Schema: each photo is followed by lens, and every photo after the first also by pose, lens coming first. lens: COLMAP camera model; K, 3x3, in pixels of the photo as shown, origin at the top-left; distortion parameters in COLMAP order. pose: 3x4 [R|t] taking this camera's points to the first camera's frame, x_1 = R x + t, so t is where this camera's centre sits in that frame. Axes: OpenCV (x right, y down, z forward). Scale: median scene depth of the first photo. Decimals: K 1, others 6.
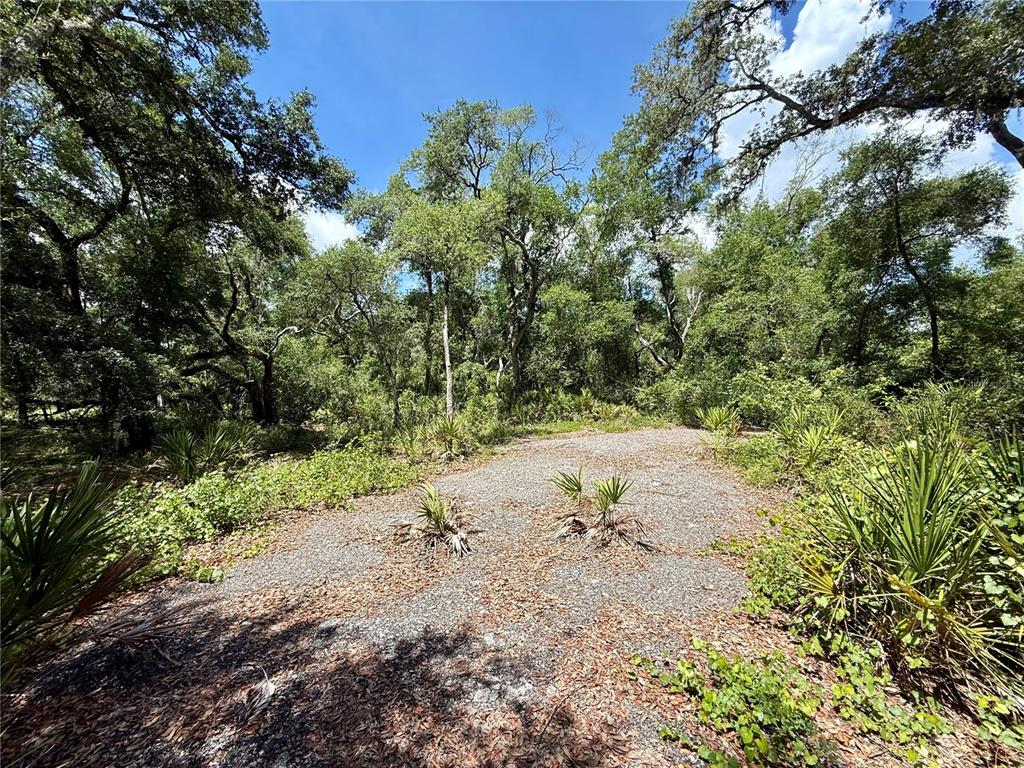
lens RADIAL K [[410.0, 0, 508.9], [0, 410.0, 386.1], [0, 0, 1]] dist [-0.002145, 0.000028]
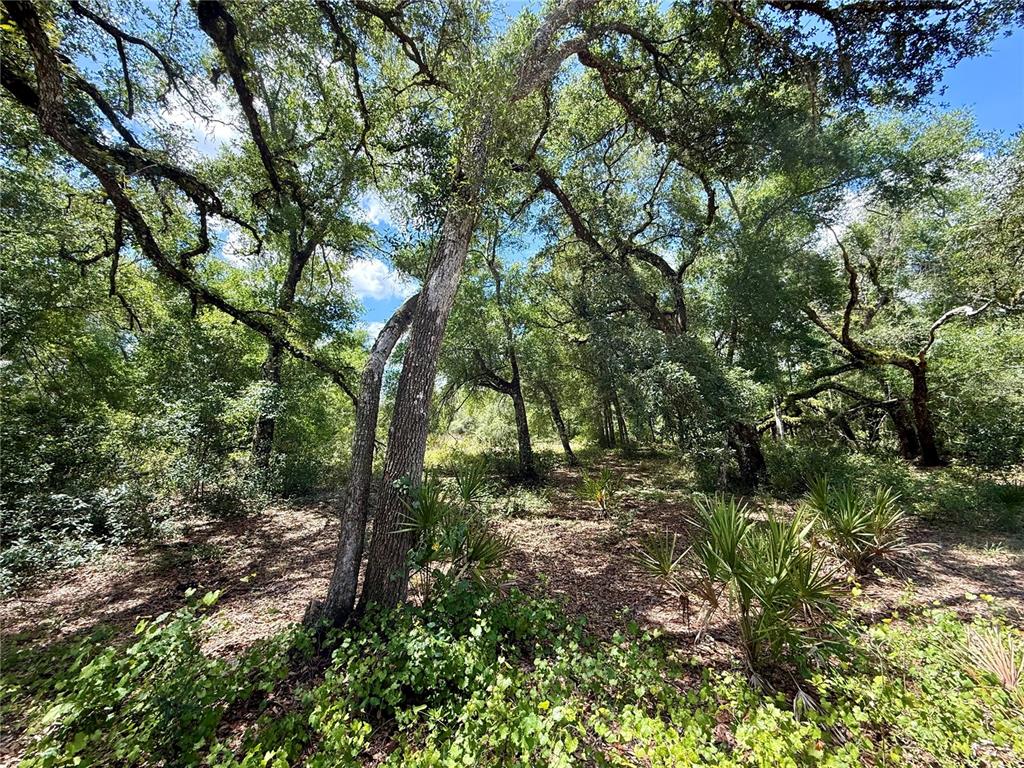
lens RADIAL K [[410.0, 0, 508.3], [0, 410.0, 383.1], [0, 0, 1]] dist [-0.002145, 0.000028]
pose [[0.249361, -0.090670, -0.964157, -0.103309], [0.026022, 0.995875, -0.086922, 0.002723], [0.968061, -0.003415, 0.250692, 0.168316]]
